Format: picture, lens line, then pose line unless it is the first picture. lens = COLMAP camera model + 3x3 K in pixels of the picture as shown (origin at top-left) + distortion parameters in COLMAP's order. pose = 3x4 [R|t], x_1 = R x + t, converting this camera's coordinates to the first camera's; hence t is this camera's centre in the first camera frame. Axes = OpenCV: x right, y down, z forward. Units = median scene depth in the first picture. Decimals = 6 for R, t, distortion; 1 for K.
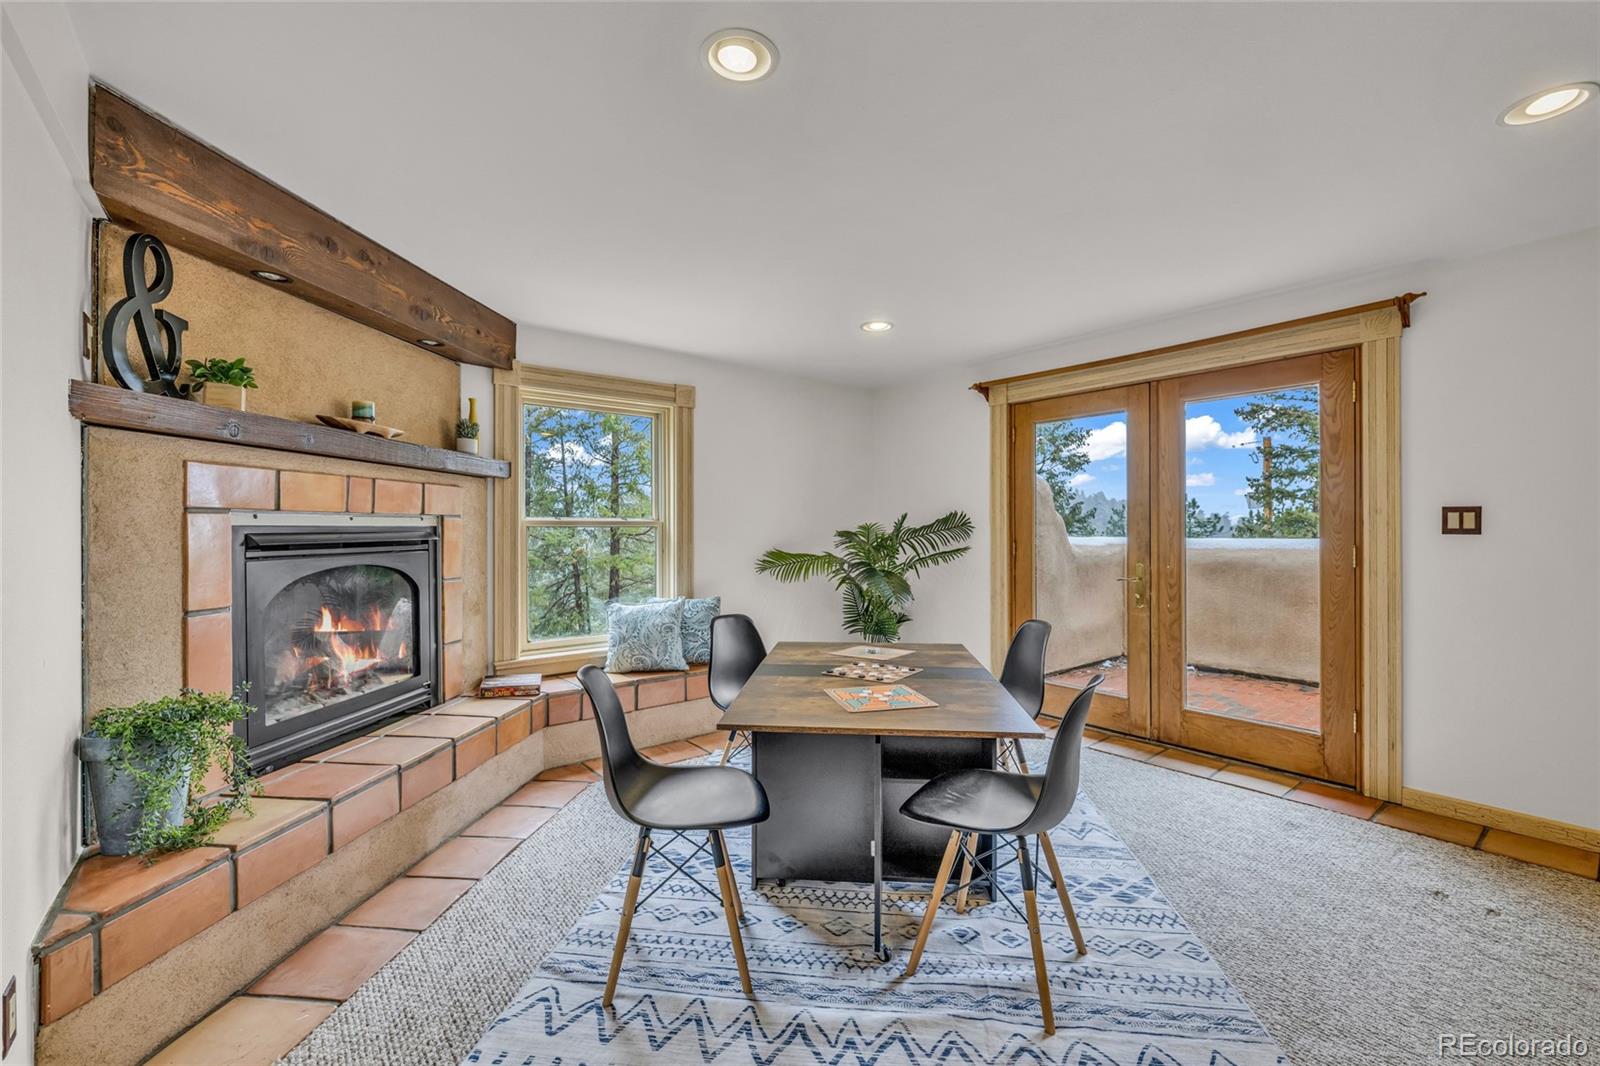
lens RADIAL K [[672.6, 0, 798.3], [0, 672.6, 534.4], [0, 0, 1]] dist [0.002693, -0.001189]
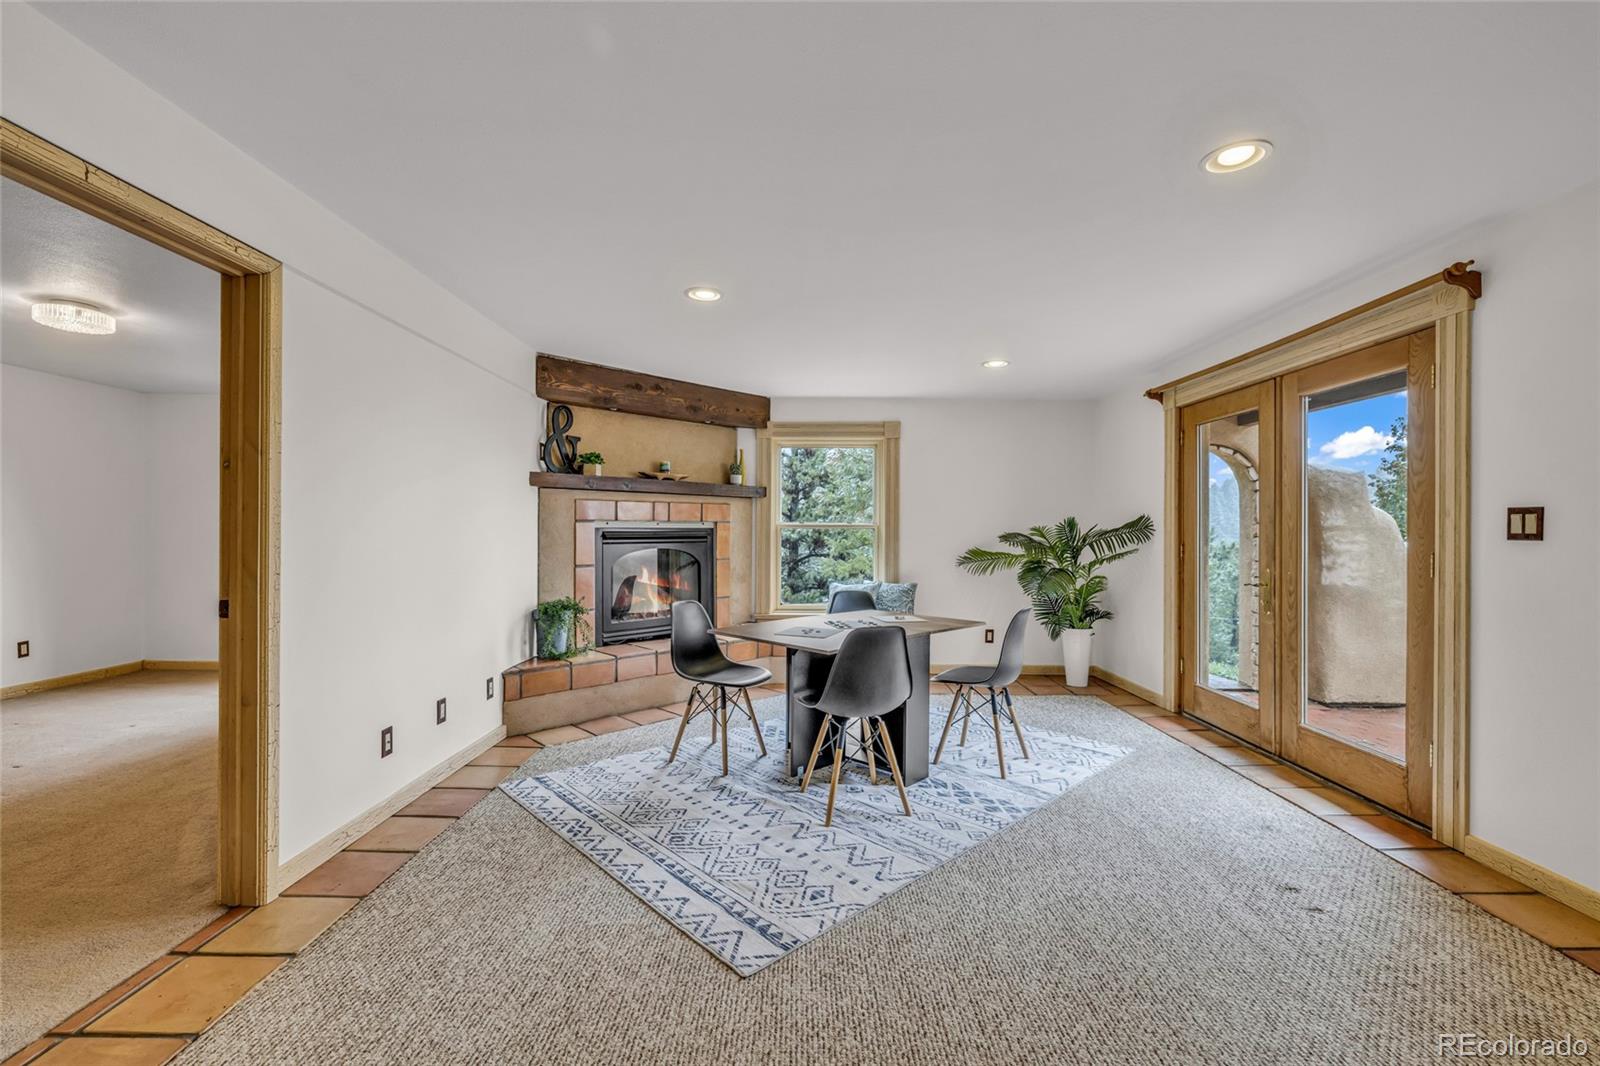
lens RADIAL K [[672.6, 0, 800.1], [0, 672.6, 538.1], [0, 0, 1]] dist [0.002693, -0.001189]
pose [[0.776527, 0.011625, -0.629976, 0.769342], [-0.009530, 0.999932, 0.006704, -0.000054], [0.630011, 0.000797, 0.776586, -0.203384]]
